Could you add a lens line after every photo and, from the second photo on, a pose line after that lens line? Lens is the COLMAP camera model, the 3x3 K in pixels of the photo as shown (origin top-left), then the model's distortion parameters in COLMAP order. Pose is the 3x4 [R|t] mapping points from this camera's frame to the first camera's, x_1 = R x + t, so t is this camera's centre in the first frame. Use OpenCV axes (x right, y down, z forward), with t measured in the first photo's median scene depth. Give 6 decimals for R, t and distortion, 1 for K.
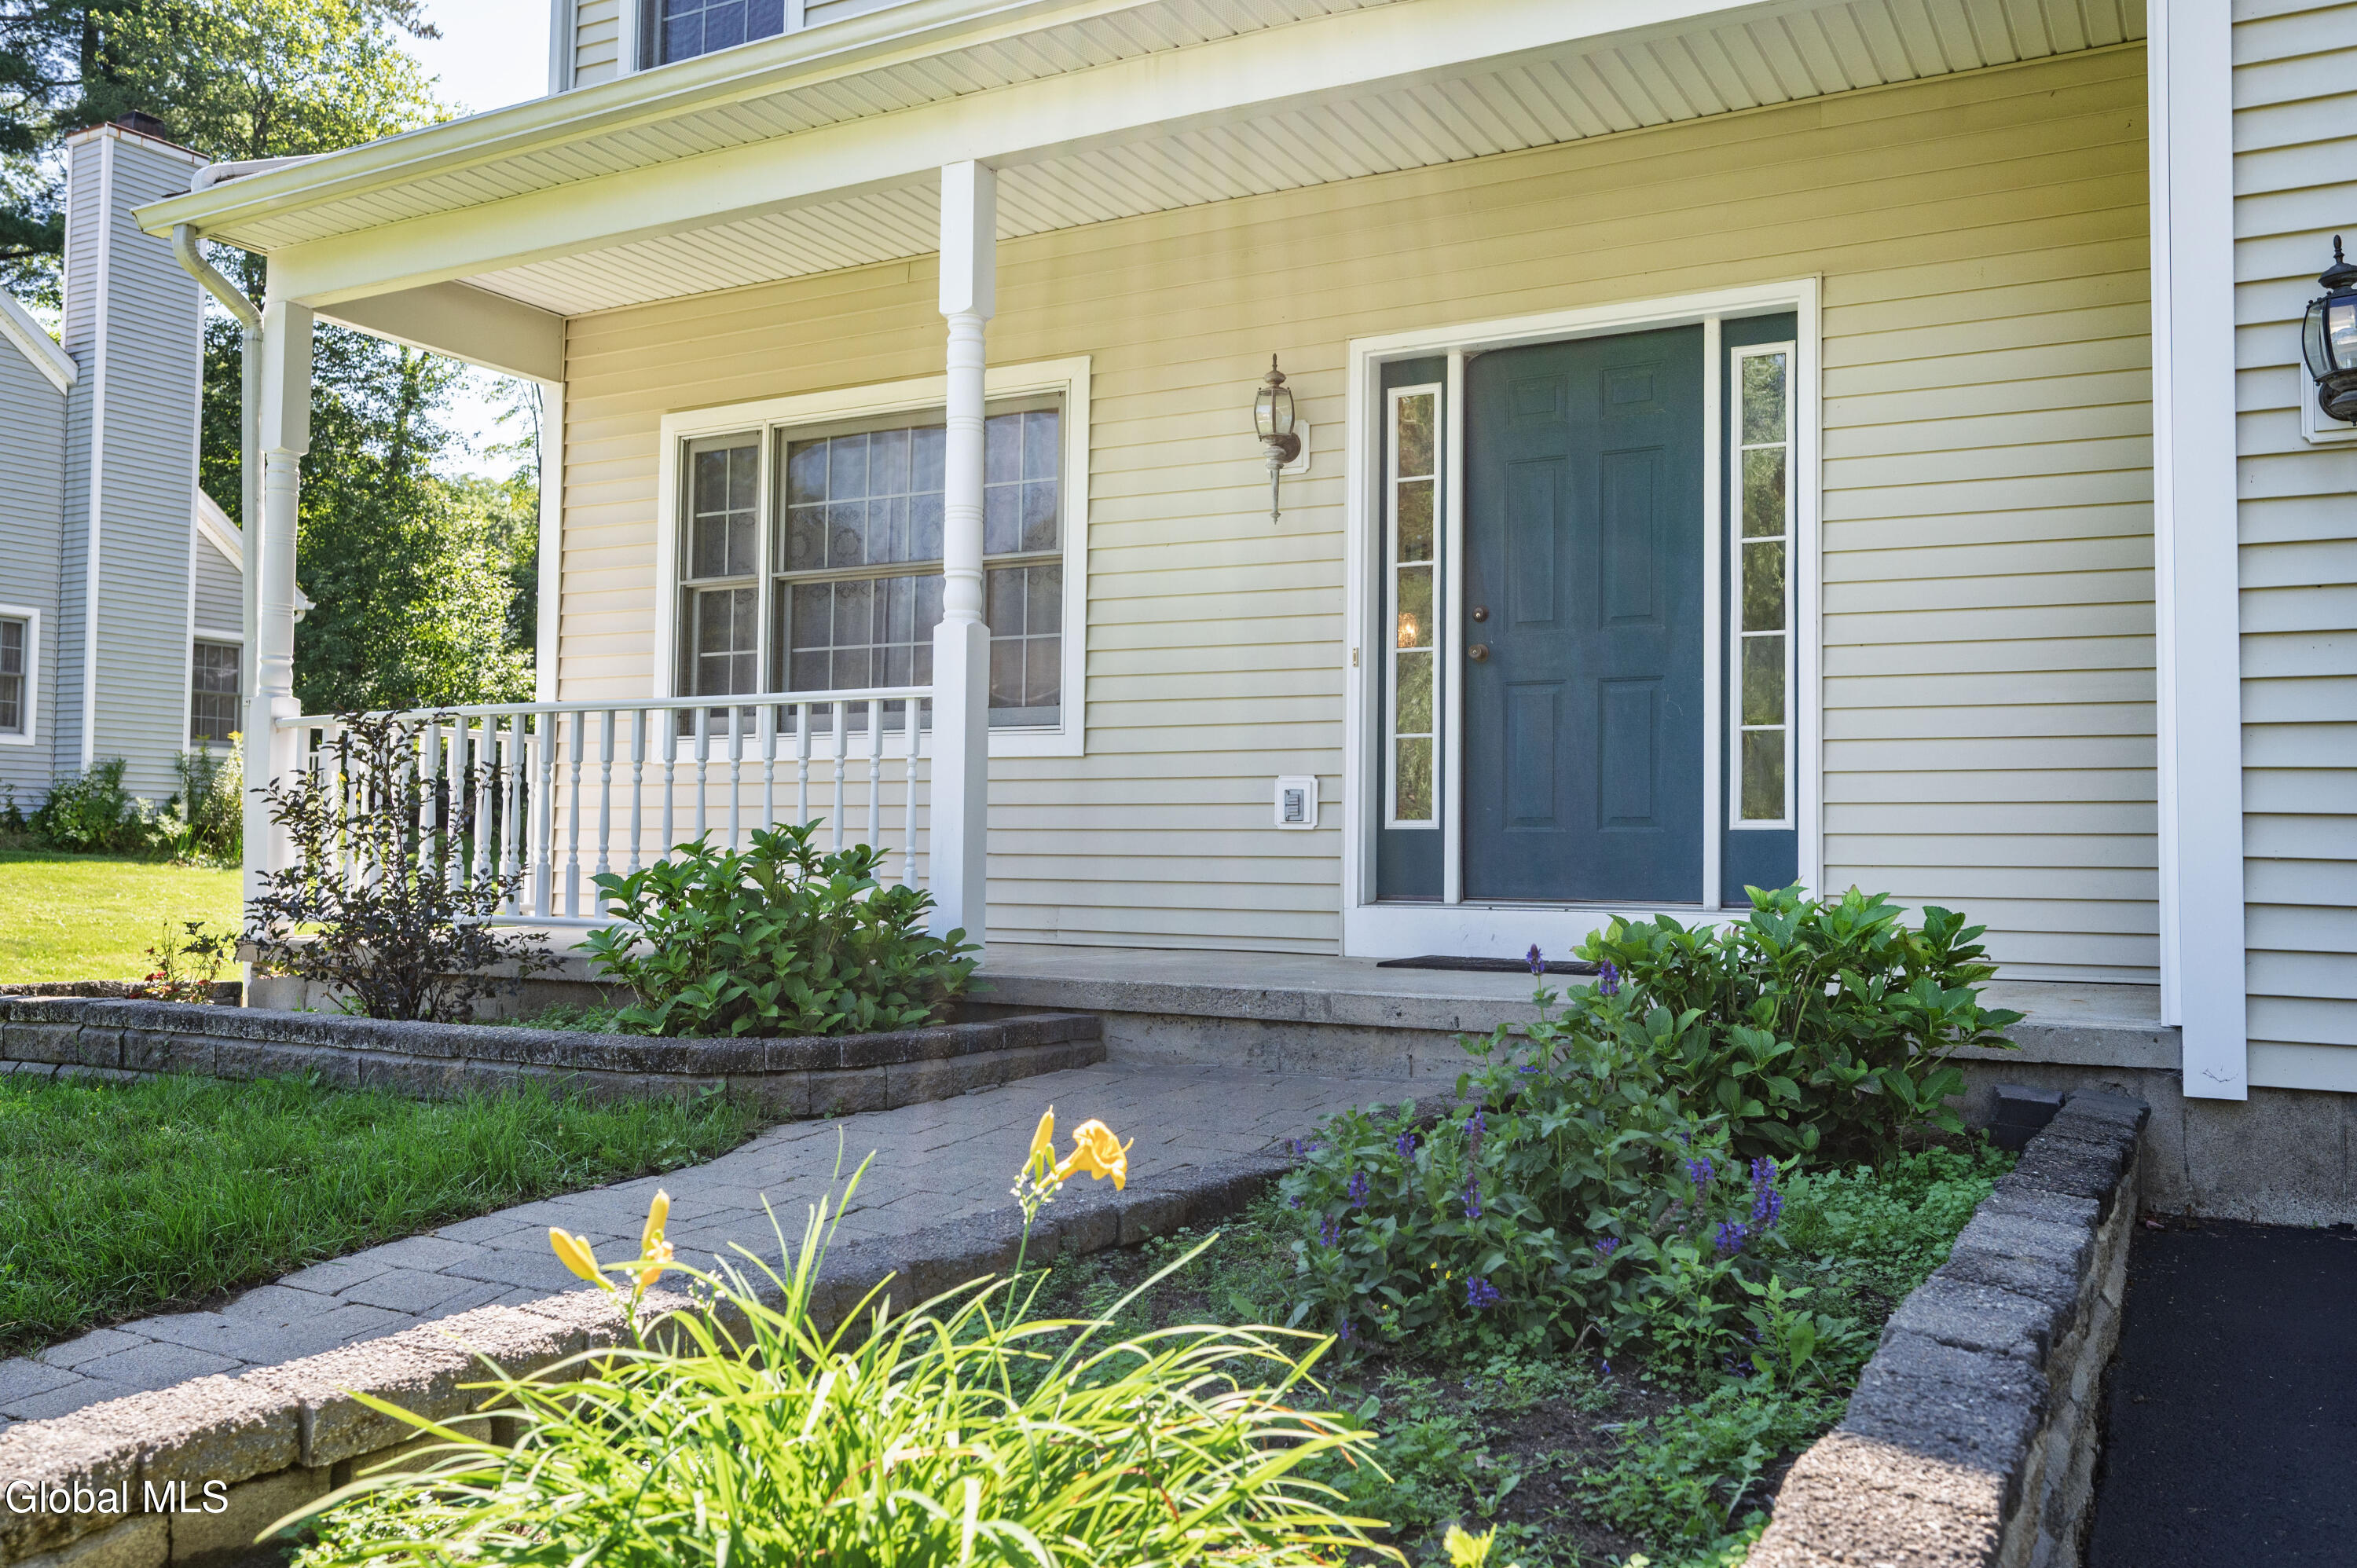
lens RADIAL K [[1873.3, 0, 1178.5], [0, 1873.3, 784.0], [0, 0, 1]] dist [0.004974, 0.001300]
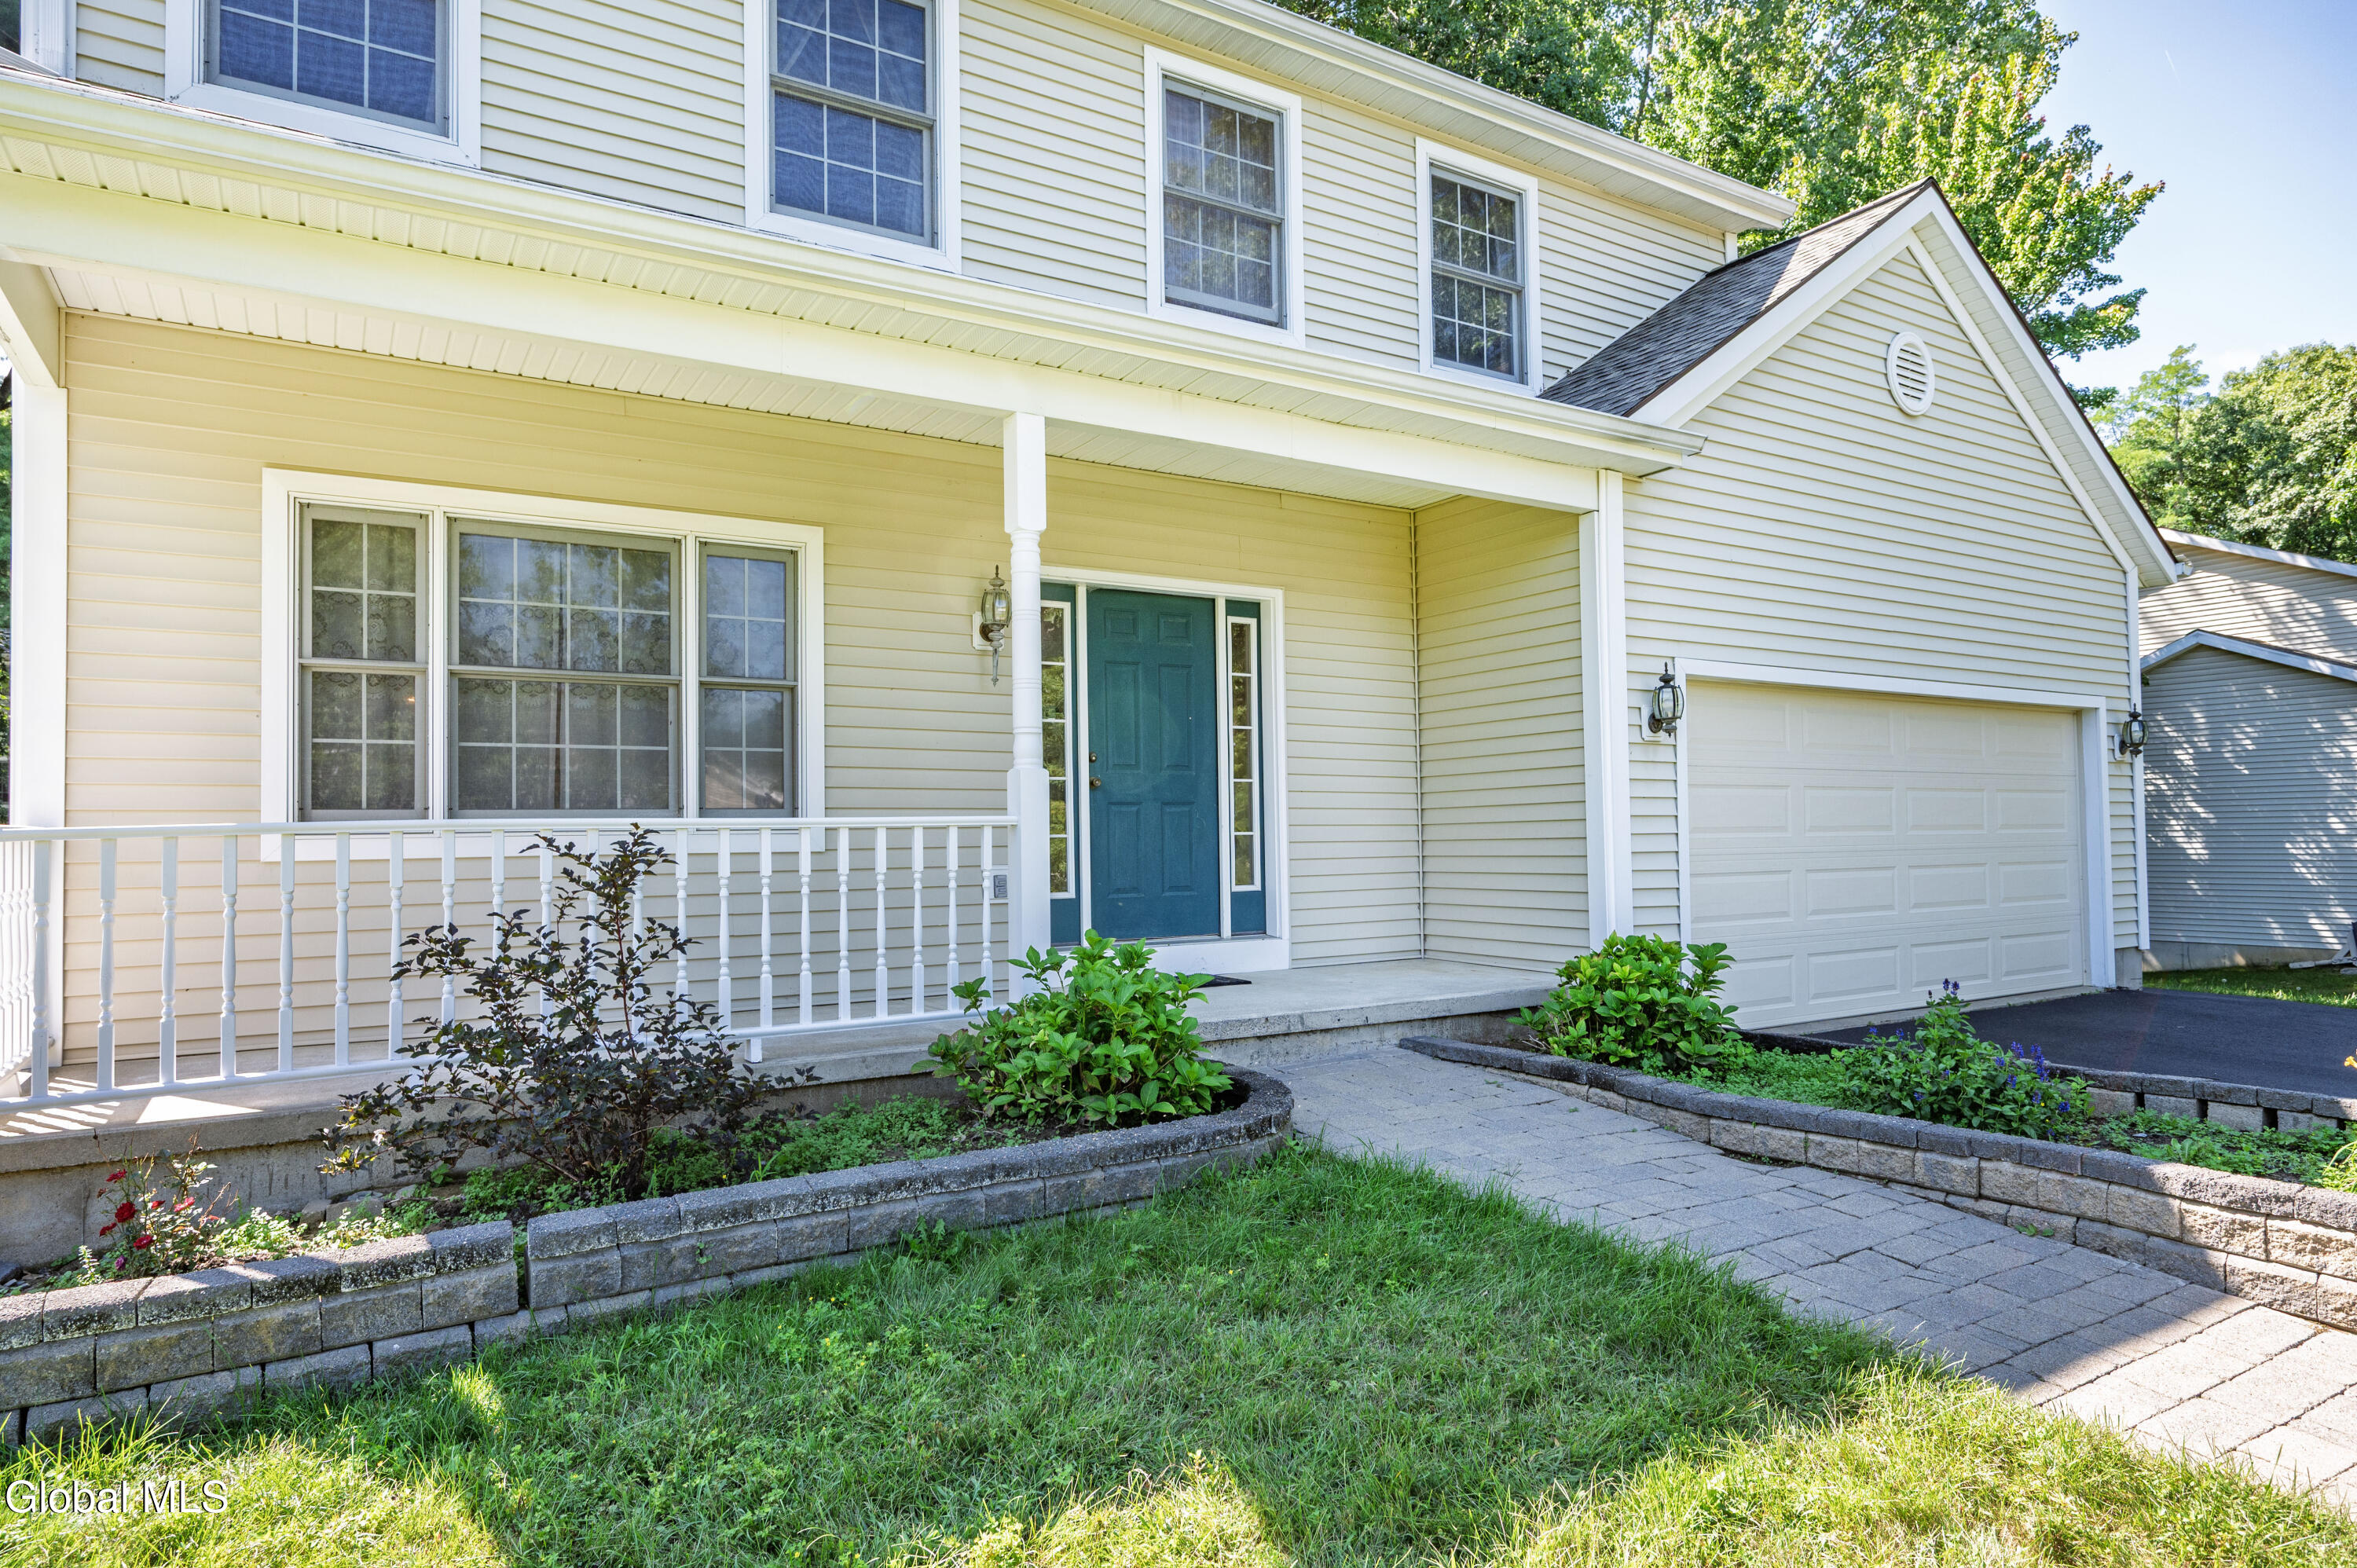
lens RADIAL K [[1380.9, 0, 1180.5], [0, 1380.9, 792.0], [0, 0, 1]] dist [0.000145, 0.000105]
pose [[0.480011, 0.006322, 0.877240, -0.779943], [-0.013944, 0.999903, 0.000424, -0.062048], [-0.877152, -0.012436, 0.480052, 0.381532]]
